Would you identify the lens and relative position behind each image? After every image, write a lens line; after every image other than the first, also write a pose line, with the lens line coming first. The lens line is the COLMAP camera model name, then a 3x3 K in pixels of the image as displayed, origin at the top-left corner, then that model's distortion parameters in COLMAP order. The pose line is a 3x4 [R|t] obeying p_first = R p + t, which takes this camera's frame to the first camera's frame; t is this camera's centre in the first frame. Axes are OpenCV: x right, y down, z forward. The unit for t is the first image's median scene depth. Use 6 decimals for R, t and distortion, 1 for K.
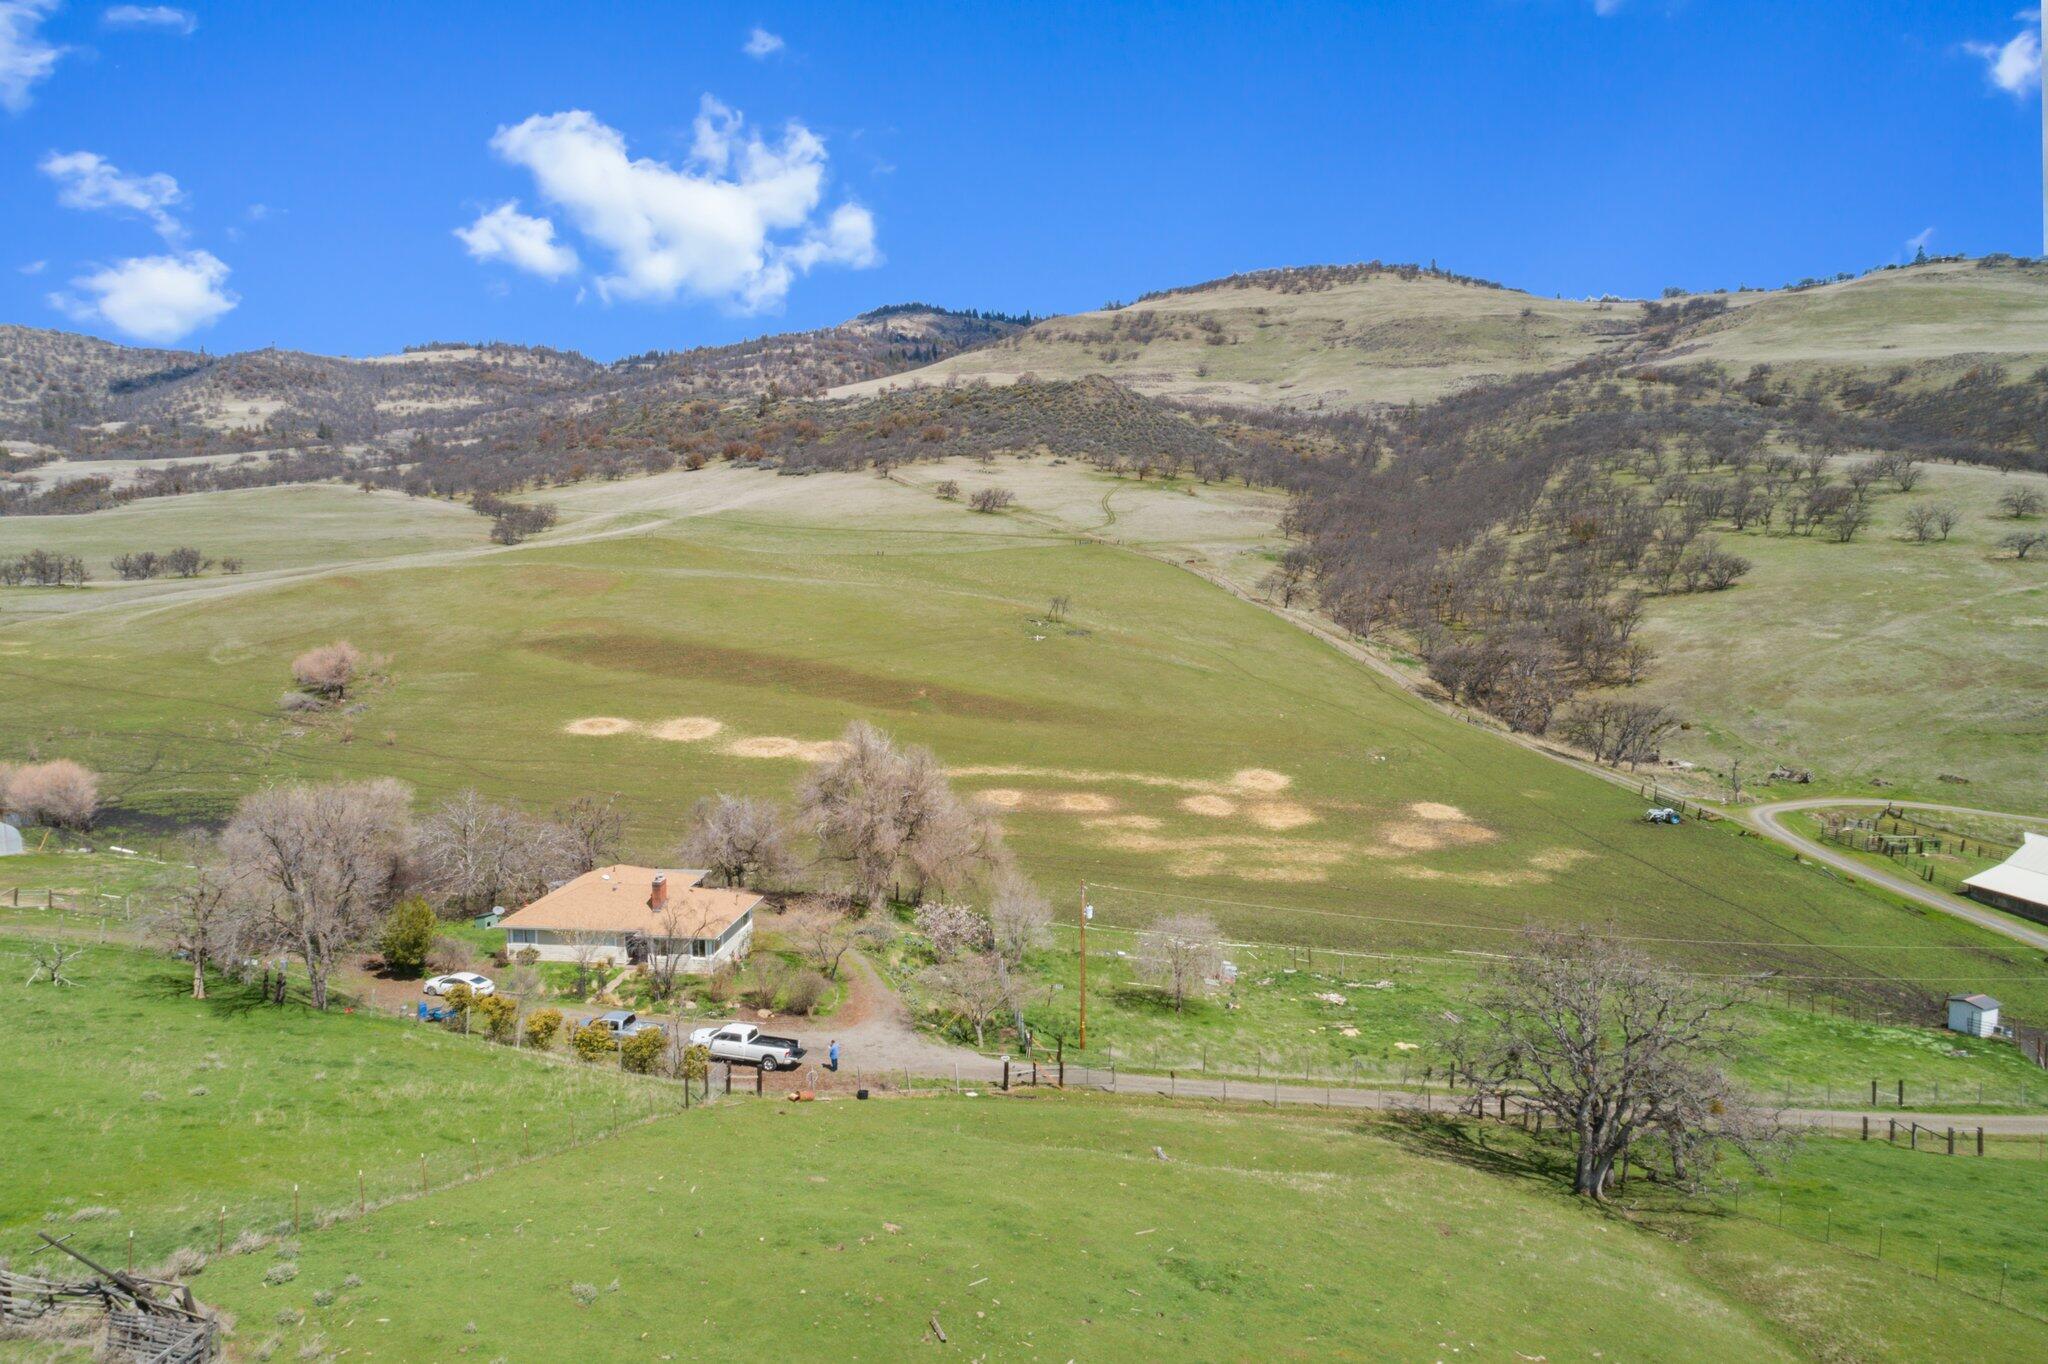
lens RADIAL K [[1375.8, 0, 1023.2], [0, 1375.8, 682.5], [0, 0, 1]] dist [-0.003657, 0.007157]
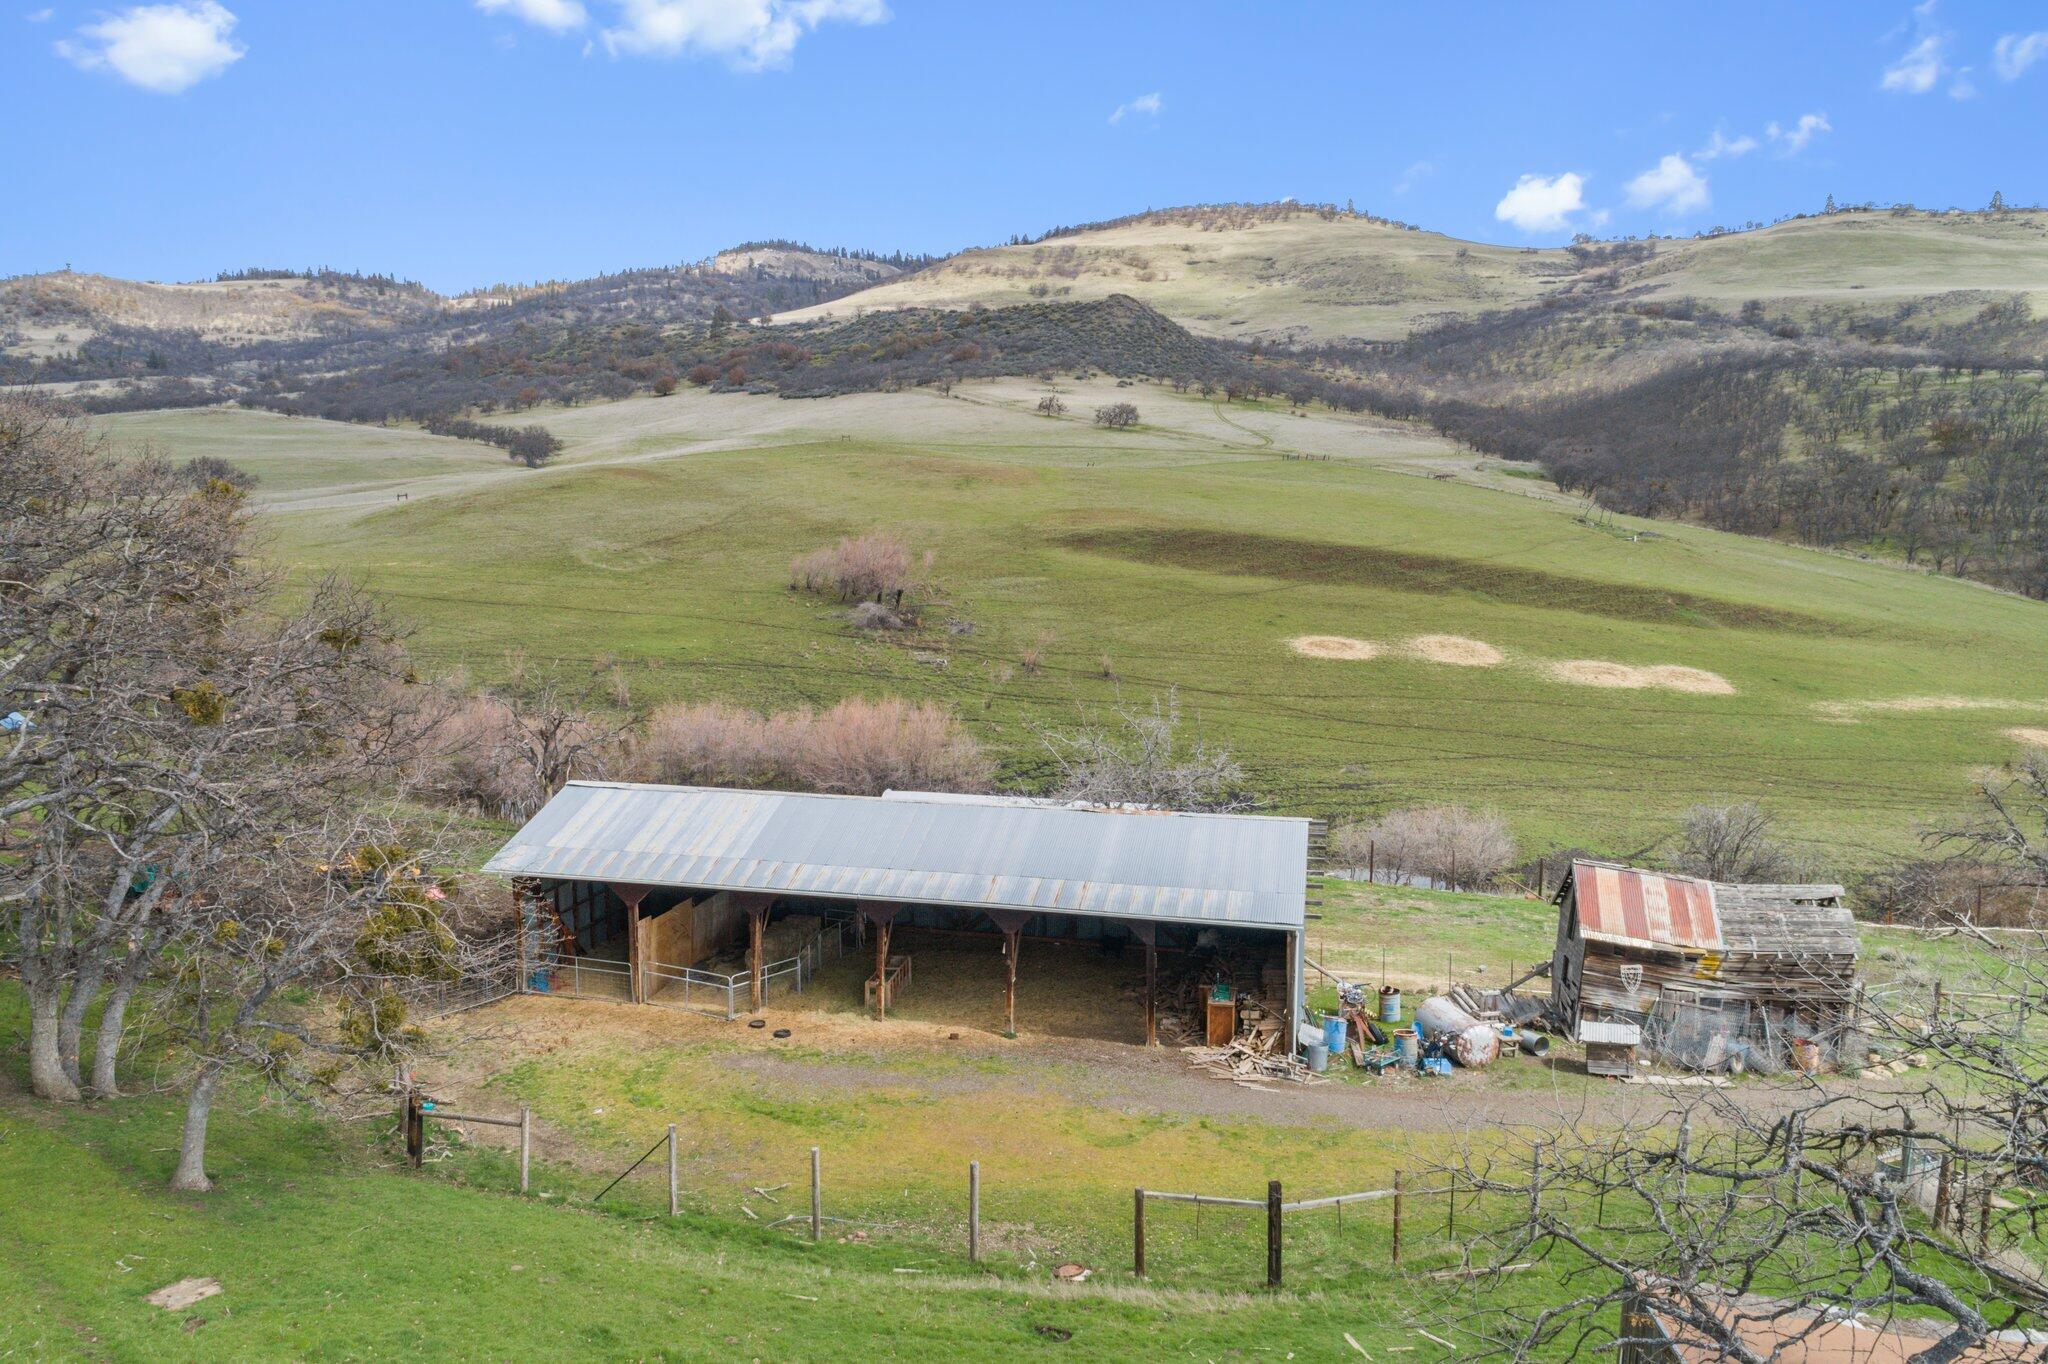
lens RADIAL K [[1375.8, 0, 1023.2], [0, 1375.8, 682.5], [0, 0, 1]] dist [-0.003657, 0.007157]
pose [[0.992506, -0.015574, 0.121199, -0.064139], [0.011609, 0.999376, 0.033356, 0.002914], [-0.121643, -0.031699, 0.992068, 0.040727]]
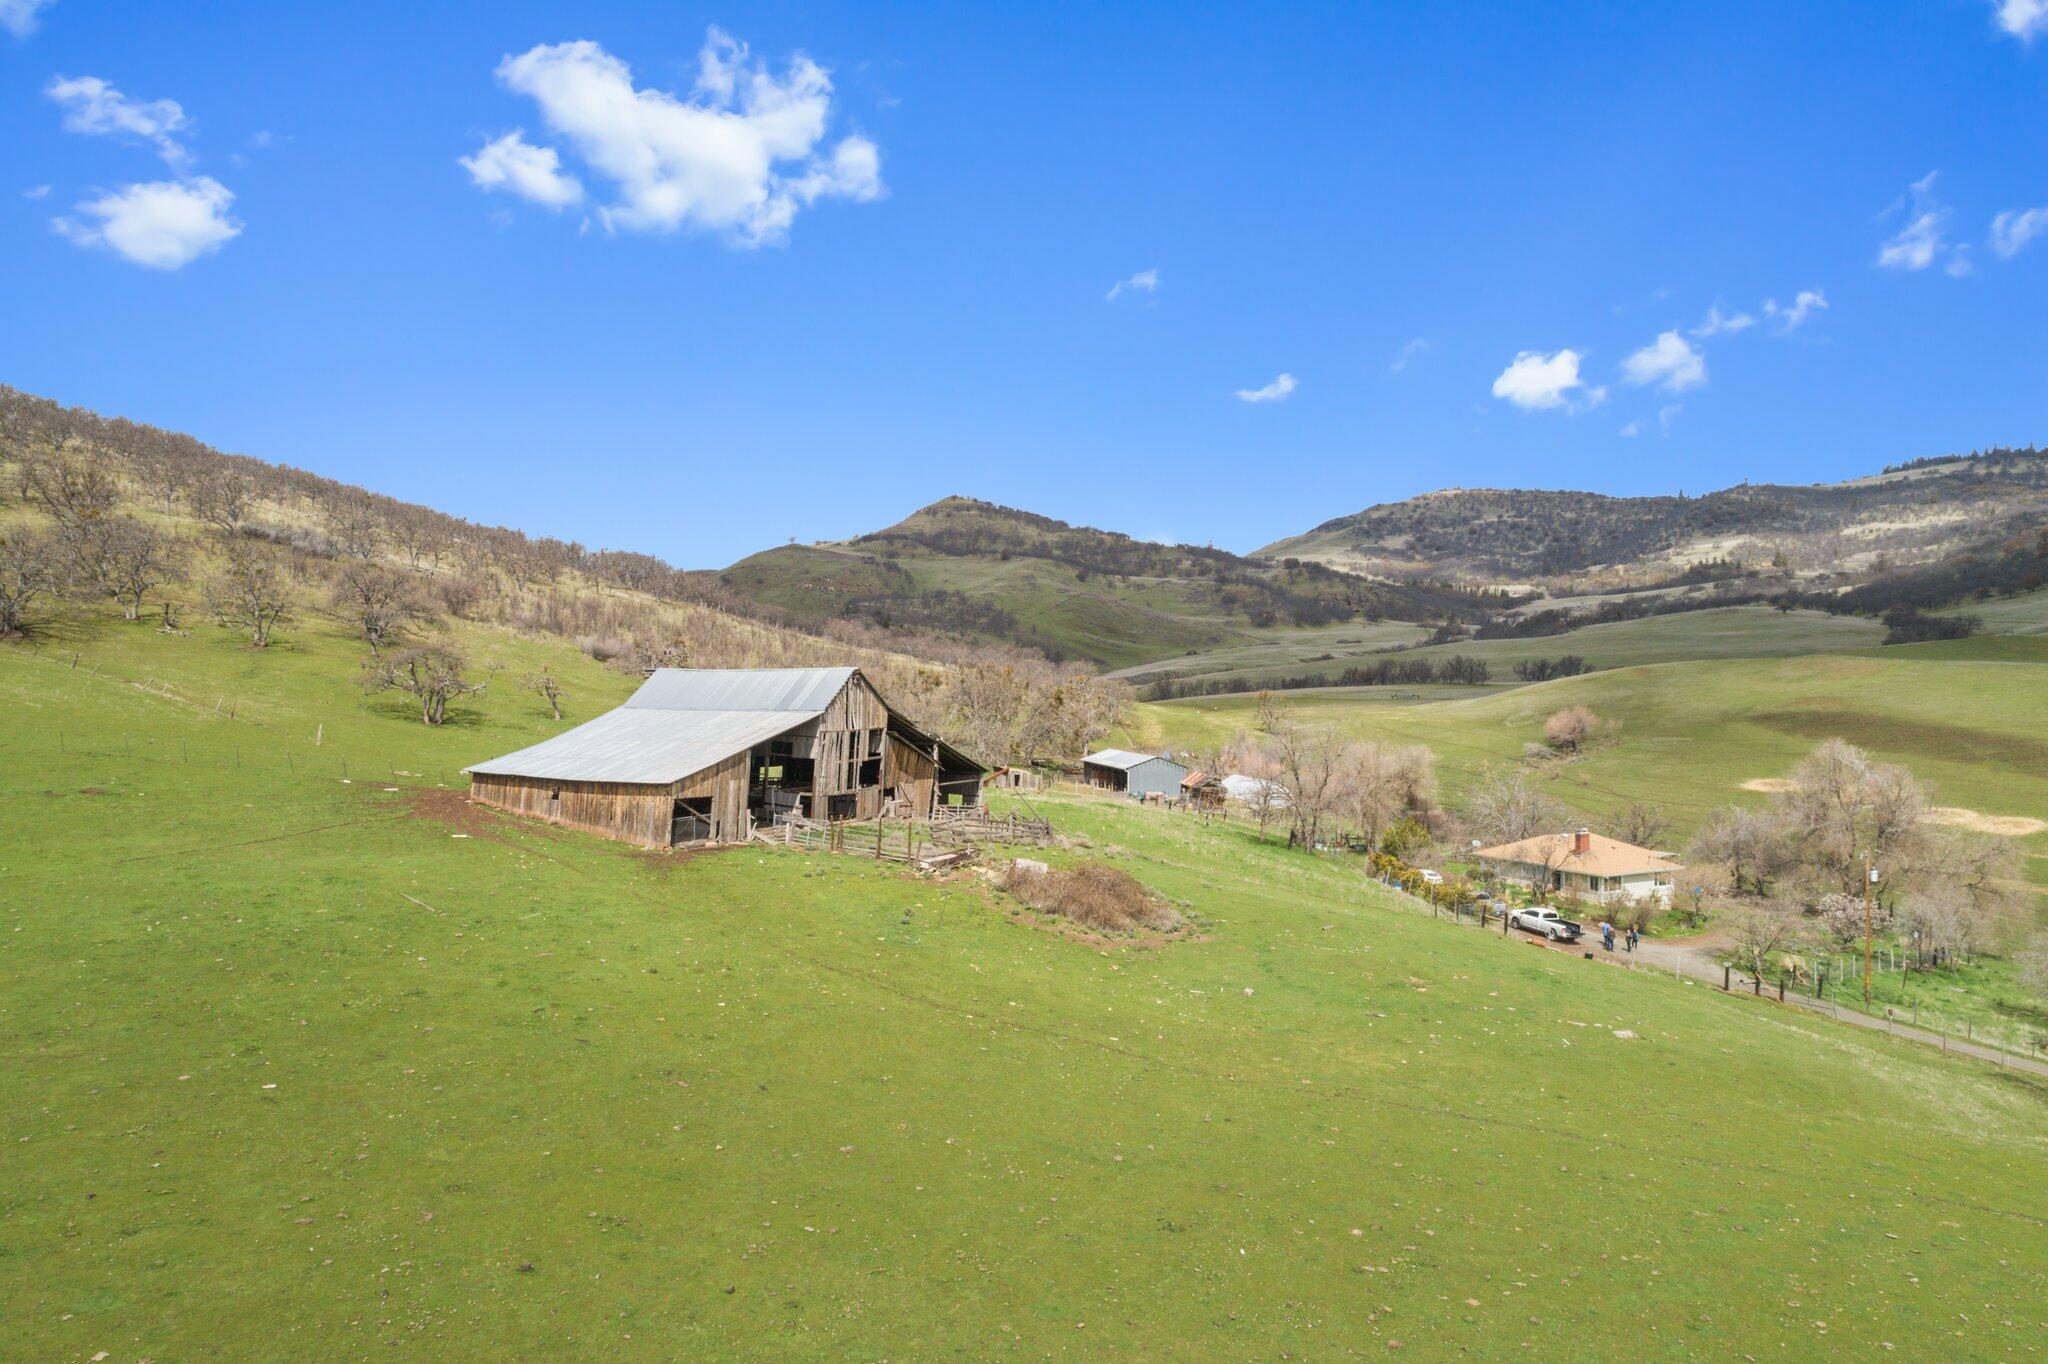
lens RADIAL K [[1375.8, 0, 1023.2], [0, 1375.8, 682.5], [0, 0, 1]] dist [-0.003657, 0.007157]
pose [[0.551626, 0.006394, -0.834067, 0.031028], [-0.087036, 0.994953, -0.049936, 0.006607], [0.829538, 0.100140, 0.549399, -0.009960]]
